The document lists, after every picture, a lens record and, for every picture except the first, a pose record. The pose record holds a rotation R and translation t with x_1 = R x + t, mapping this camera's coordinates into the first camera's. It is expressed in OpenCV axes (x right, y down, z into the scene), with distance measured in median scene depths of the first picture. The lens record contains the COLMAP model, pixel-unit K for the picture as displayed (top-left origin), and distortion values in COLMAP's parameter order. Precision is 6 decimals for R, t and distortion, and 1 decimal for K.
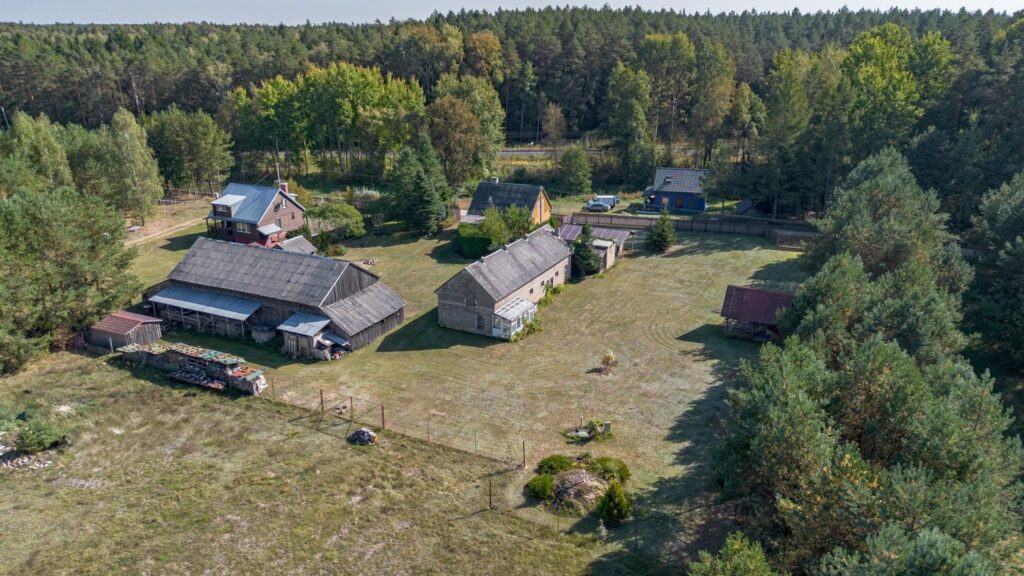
lens RADIAL K [[738.0, 0, 515.1], [0, 738.0, 291.3], [0, 0, 1]] dist [0.061348, -0.065052]
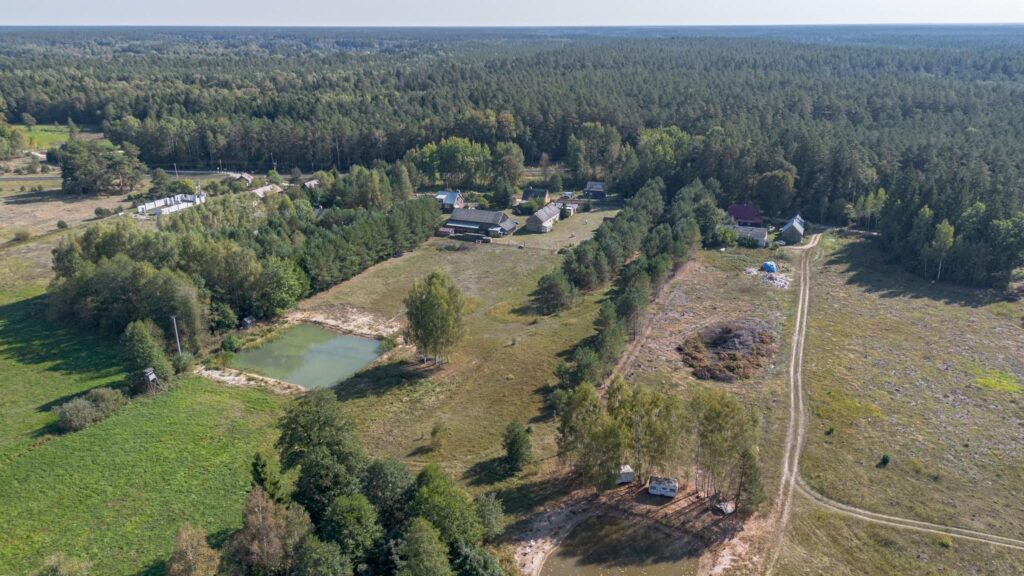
lens RADIAL K [[738.0, 0, 520.2], [0, 738.0, 289.9], [0, 0, 1]] dist [0.061348, -0.065052]
pose [[0.997307, -0.026931, 0.068215, -0.246114], [0.026317, 0.999605, 0.009879, 0.192653], [-0.068454, -0.008057, 0.997622, -1.664172]]
